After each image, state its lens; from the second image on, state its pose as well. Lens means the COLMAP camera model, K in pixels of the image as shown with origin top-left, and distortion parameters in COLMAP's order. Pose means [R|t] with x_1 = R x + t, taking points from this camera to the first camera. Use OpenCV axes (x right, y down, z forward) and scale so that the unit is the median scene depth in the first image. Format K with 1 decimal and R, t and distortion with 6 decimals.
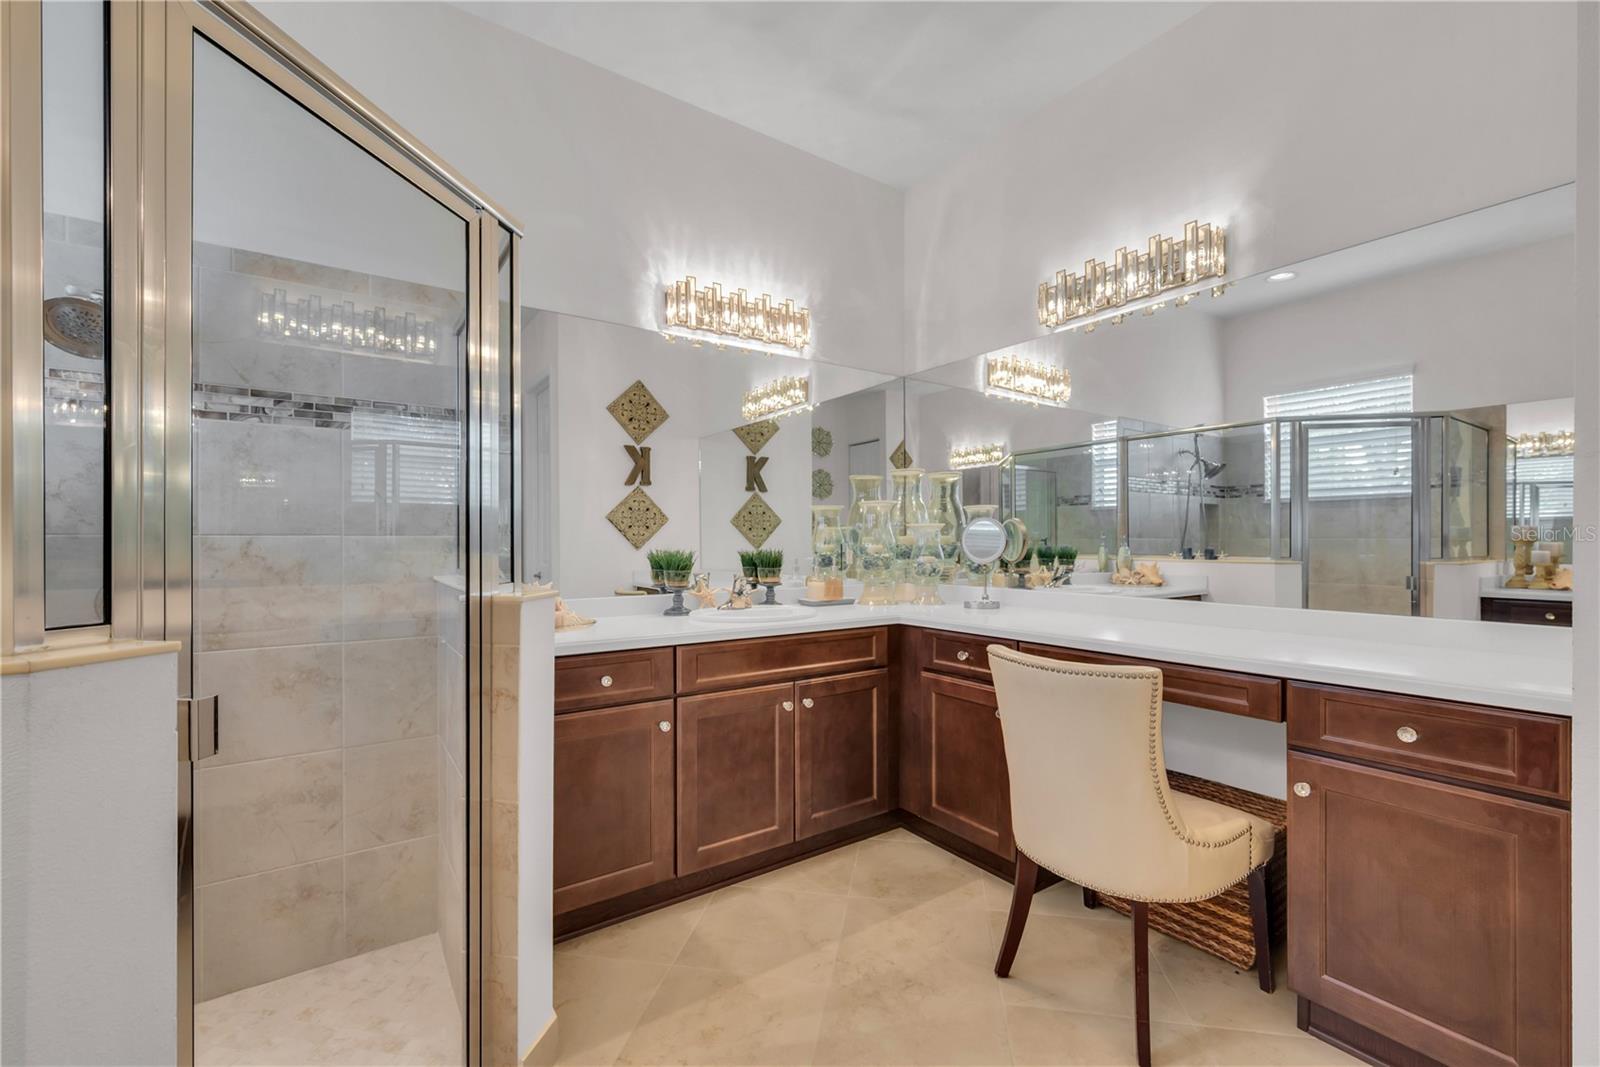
lens RADIAL K [[664.0, 0, 802.9], [0, 664.0, 544.8], [0, 0, 1]] dist [0.007983, -0.000056]
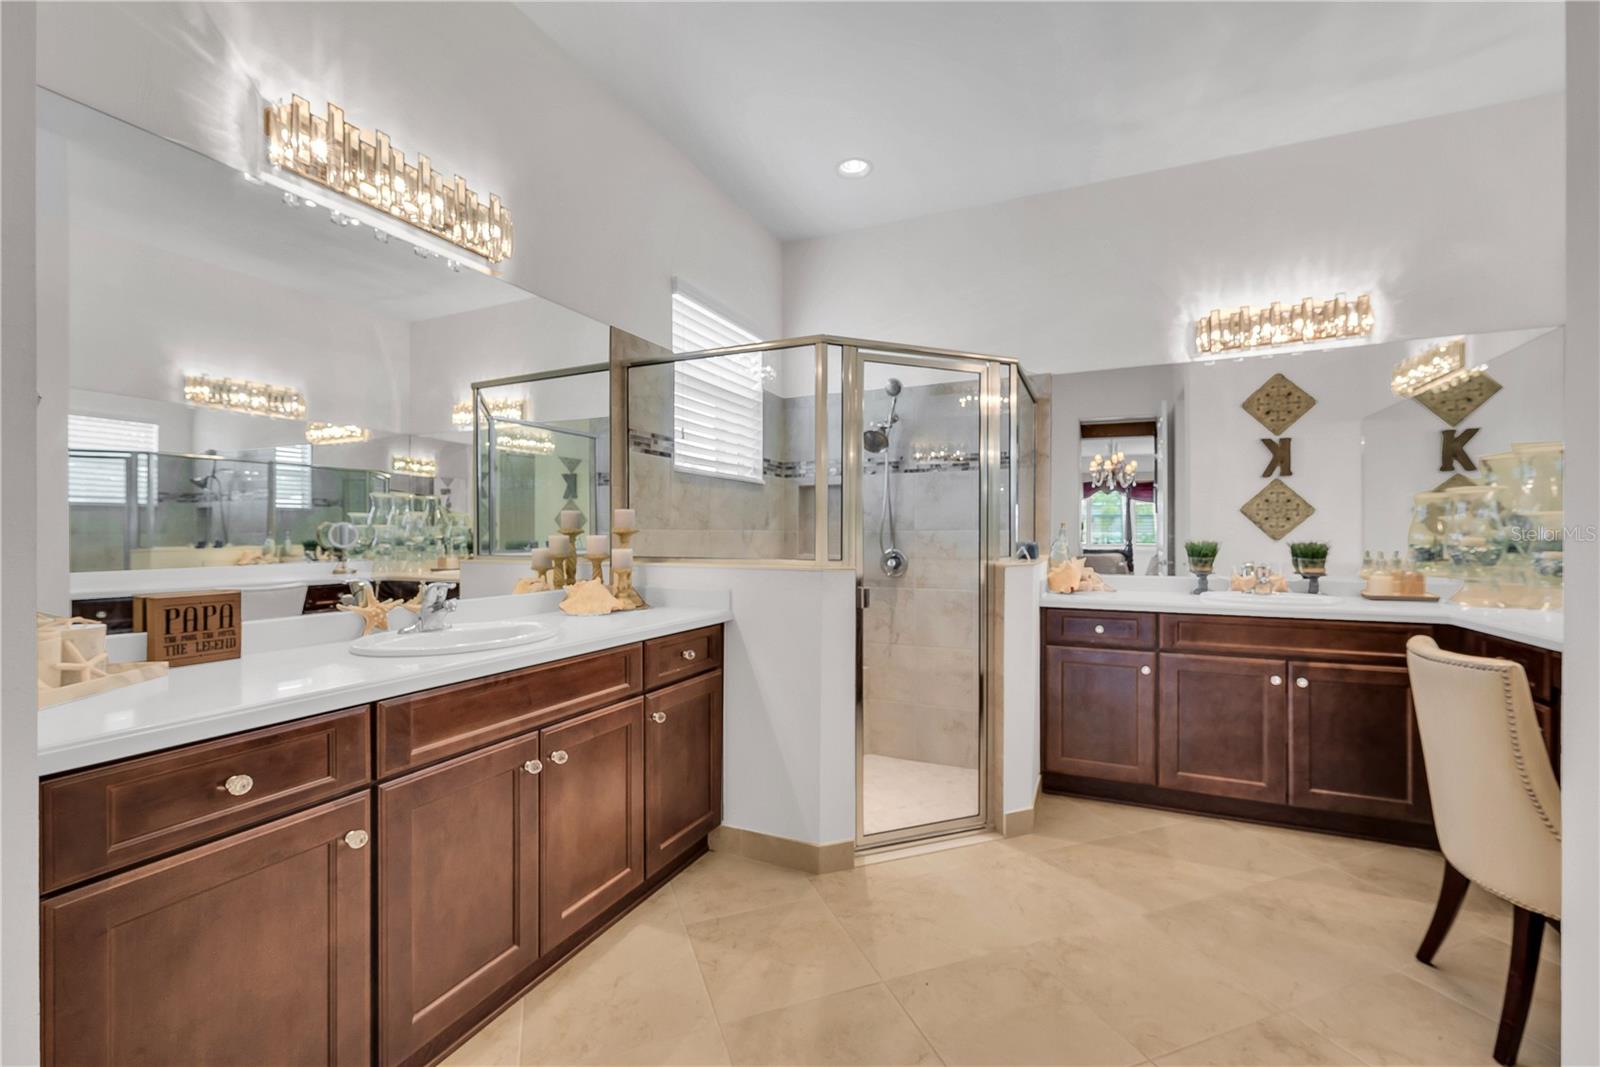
lens RADIAL K [[664.0, 0, 802.9], [0, 664.0, 544.8], [0, 0, 1]] dist [0.007983, -0.000056]
pose [[0.502671, 0.014179, -0.864361, 0.477076], [-0.002045, 0.999882, 0.015214, -0.001575], [0.864475, -0.005880, 0.502641, -0.224235]]
